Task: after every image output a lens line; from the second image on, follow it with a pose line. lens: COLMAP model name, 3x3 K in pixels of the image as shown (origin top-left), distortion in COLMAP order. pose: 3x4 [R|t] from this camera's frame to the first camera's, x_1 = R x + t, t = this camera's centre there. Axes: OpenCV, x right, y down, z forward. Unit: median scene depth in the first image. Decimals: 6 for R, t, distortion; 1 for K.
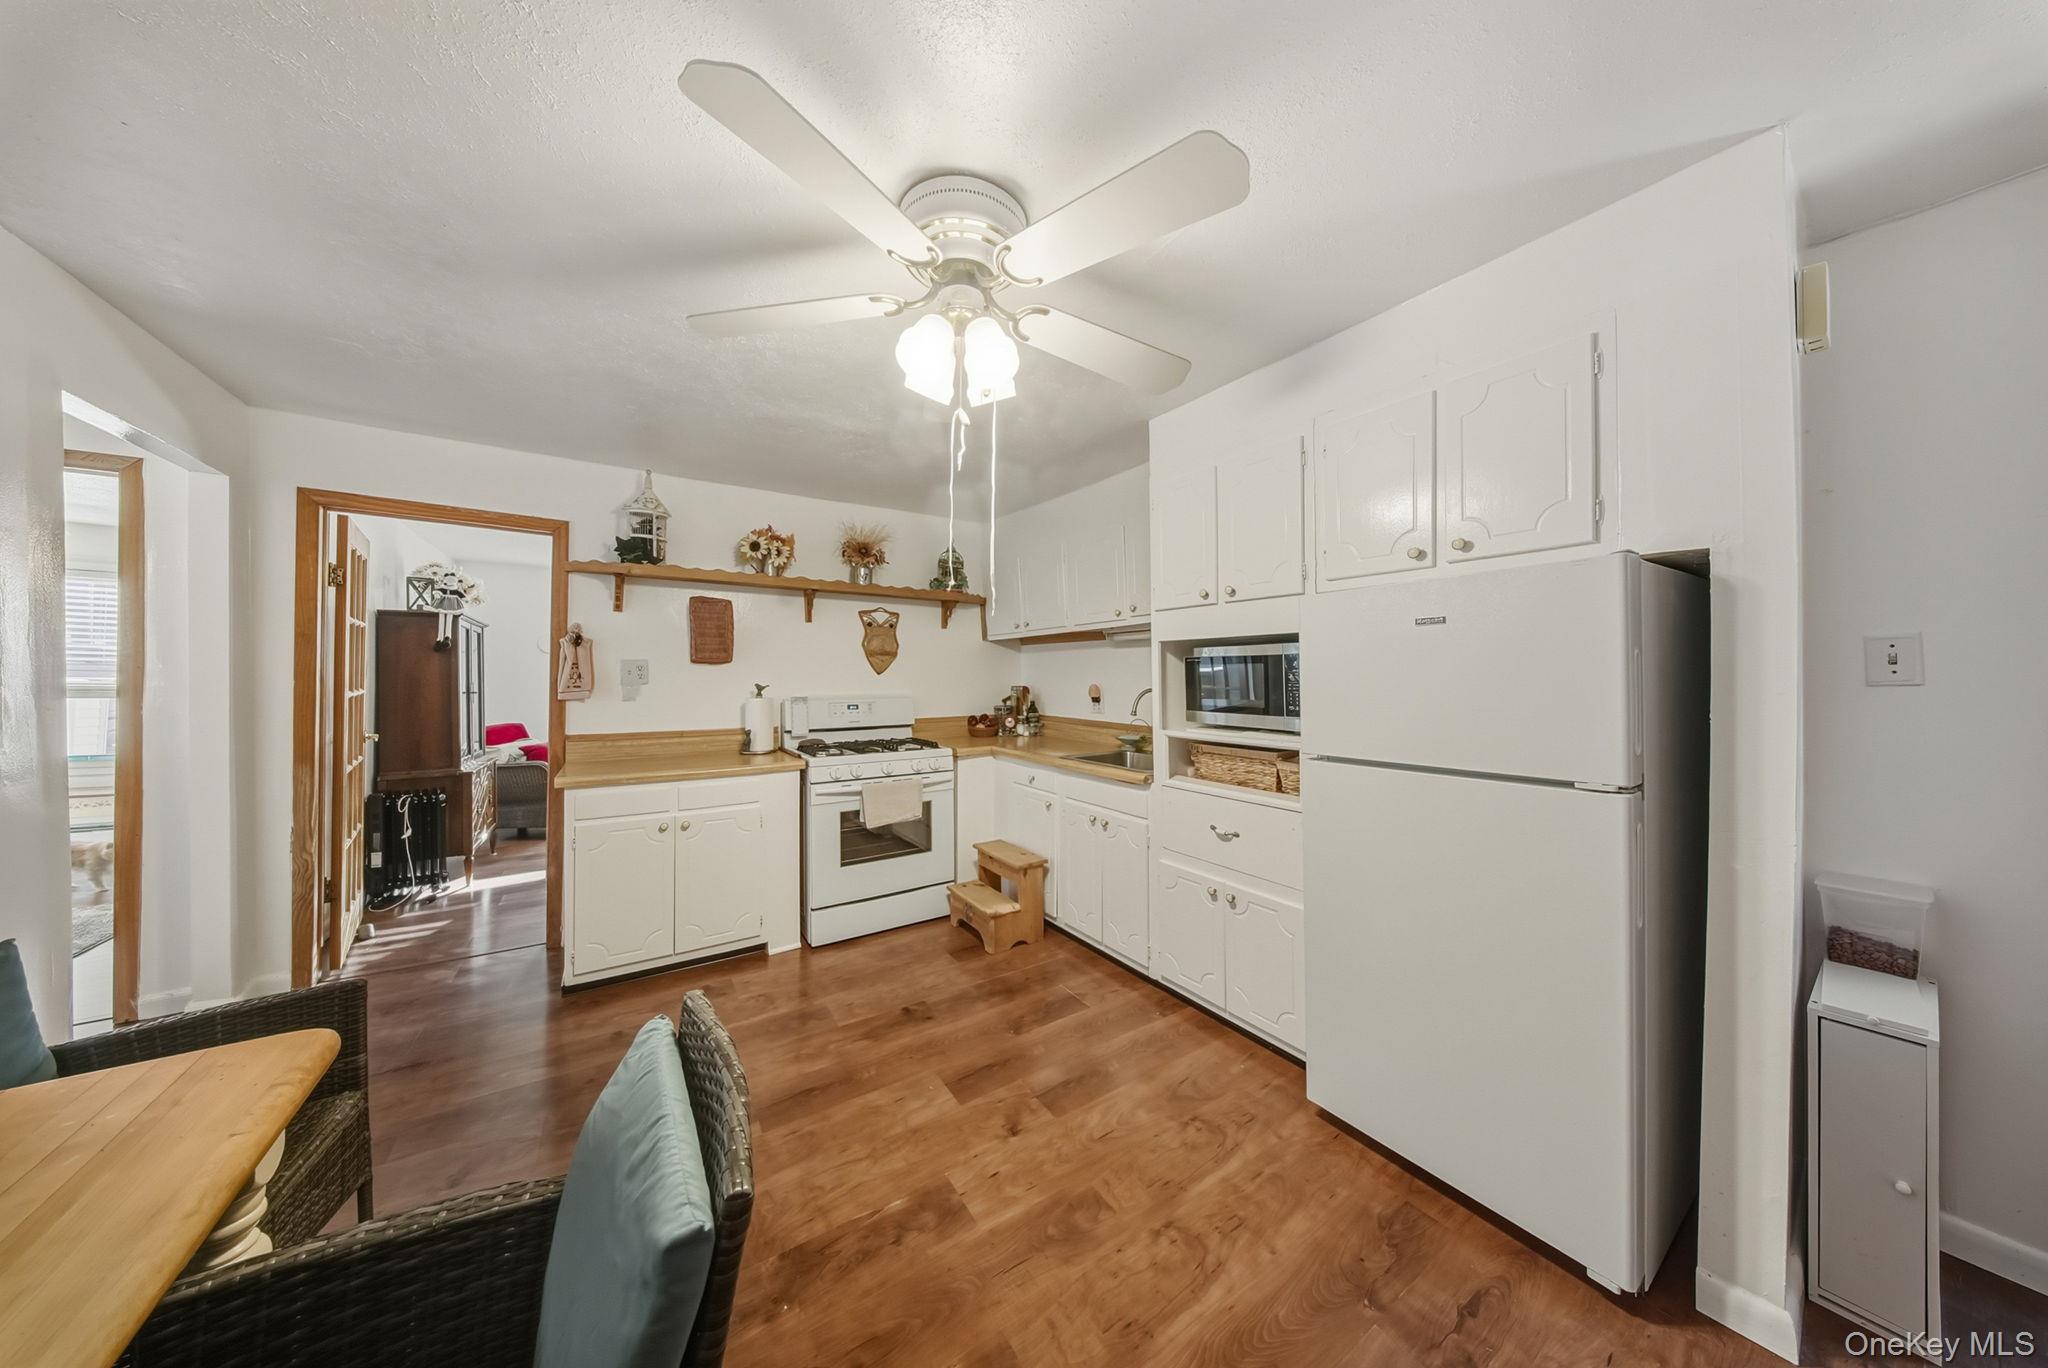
lens RADIAL K [[634.0, 0, 1022.7], [0, 634.0, 677.4], [0, 0, 1]] dist [-0.007687, -0.000171]
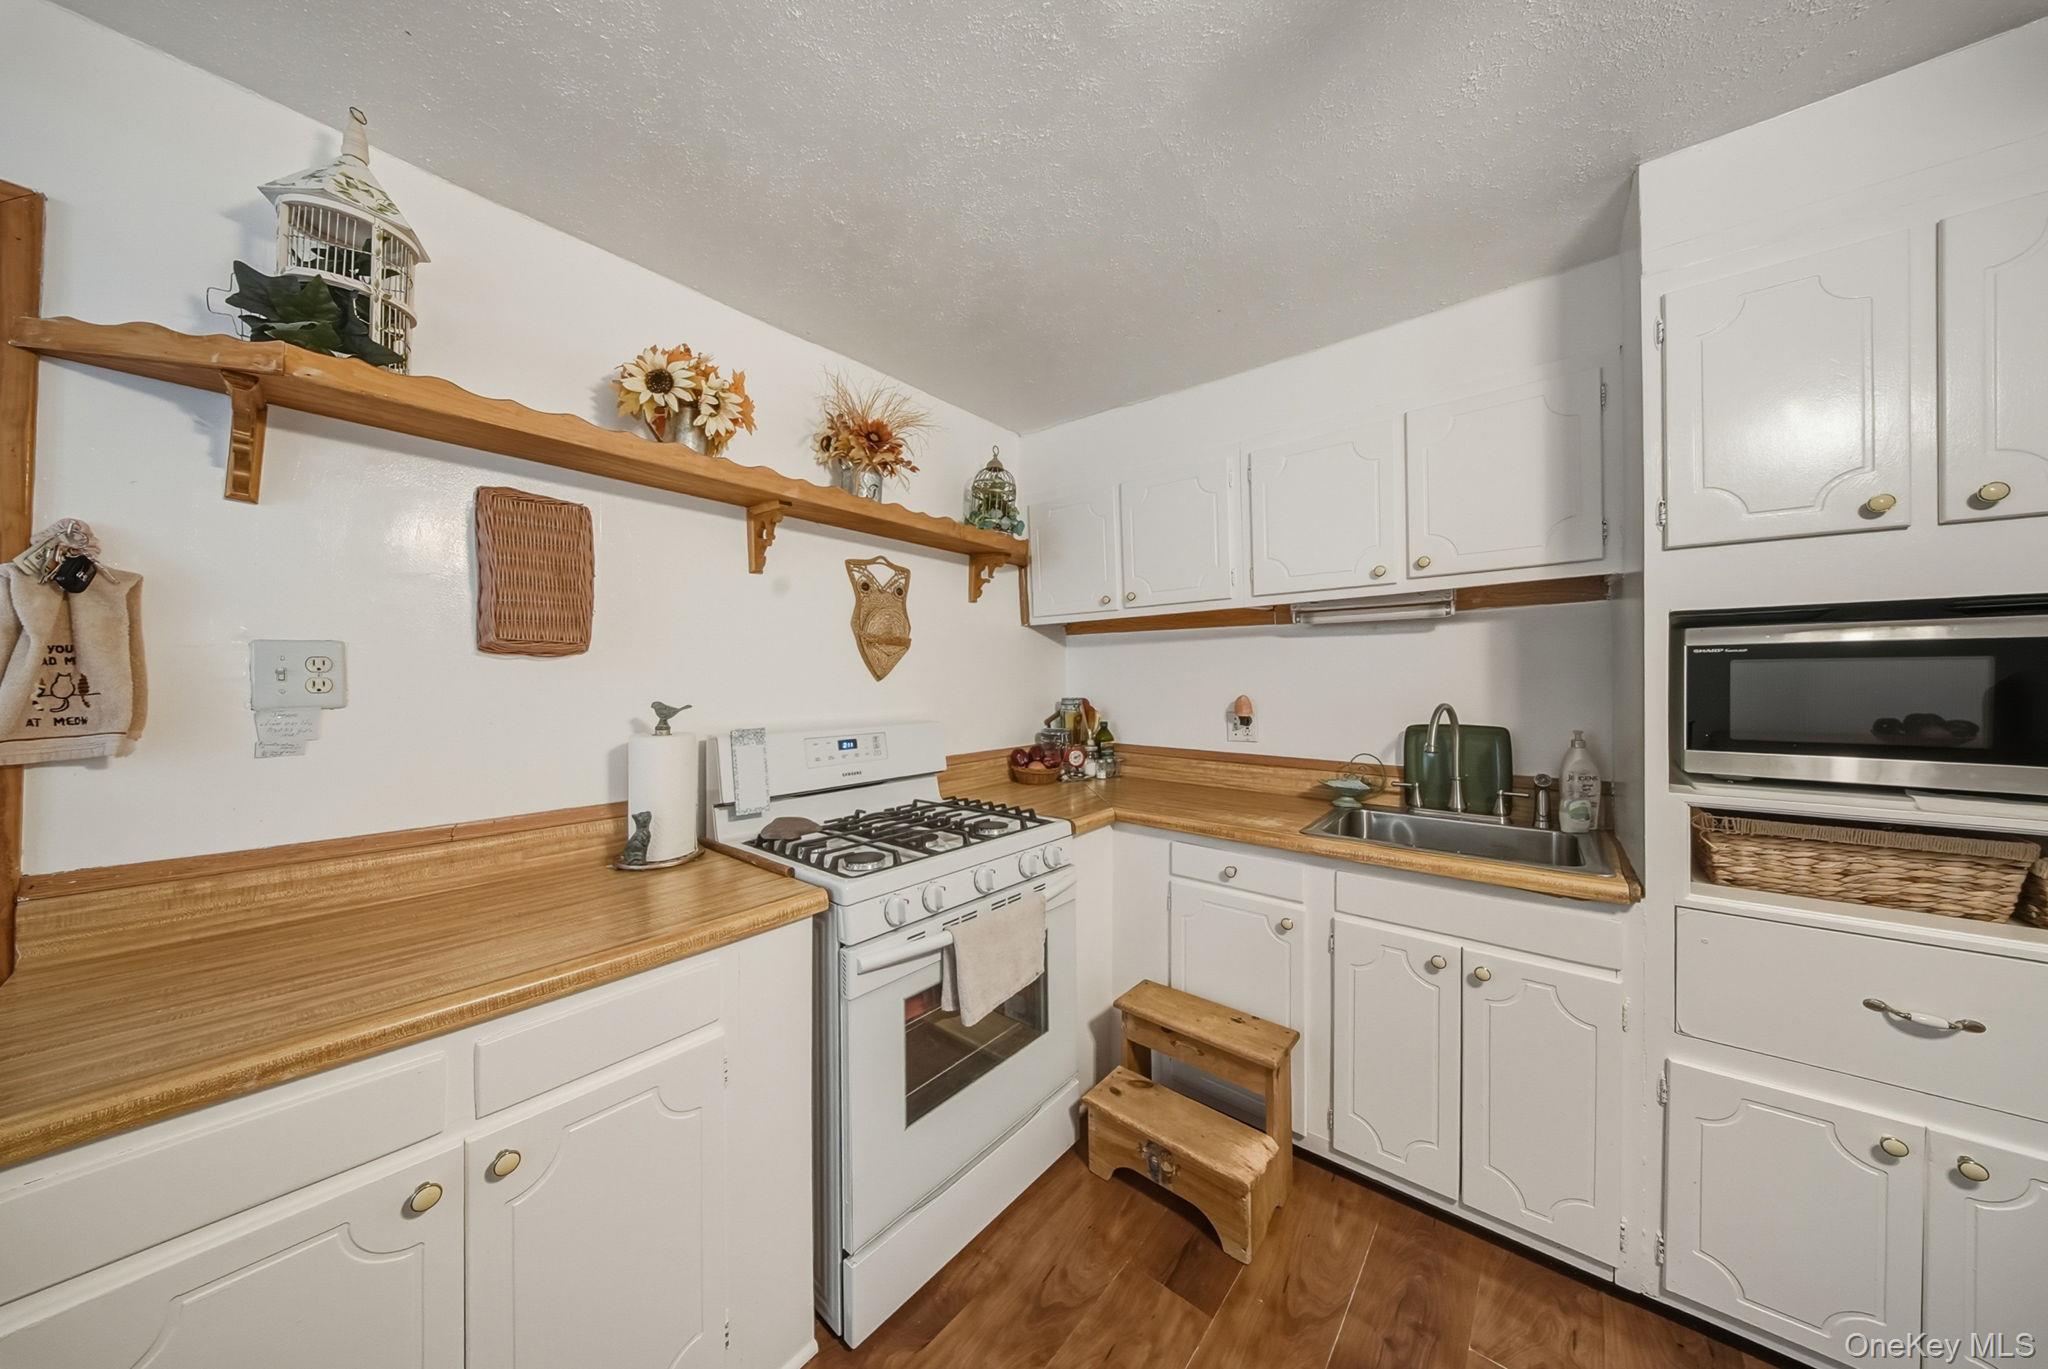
lens RADIAL K [[634.0, 0, 1003.7], [0, 634.0, 676.3], [0, 0, 1]] dist [-0.007687, -0.000171]
pose [[0.958048, 0.000880, 0.286605, -0.312775], [0.002051, 0.999949, -0.009924, -0.002716], [-0.286599, 0.010096, 0.957997, 0.510683]]
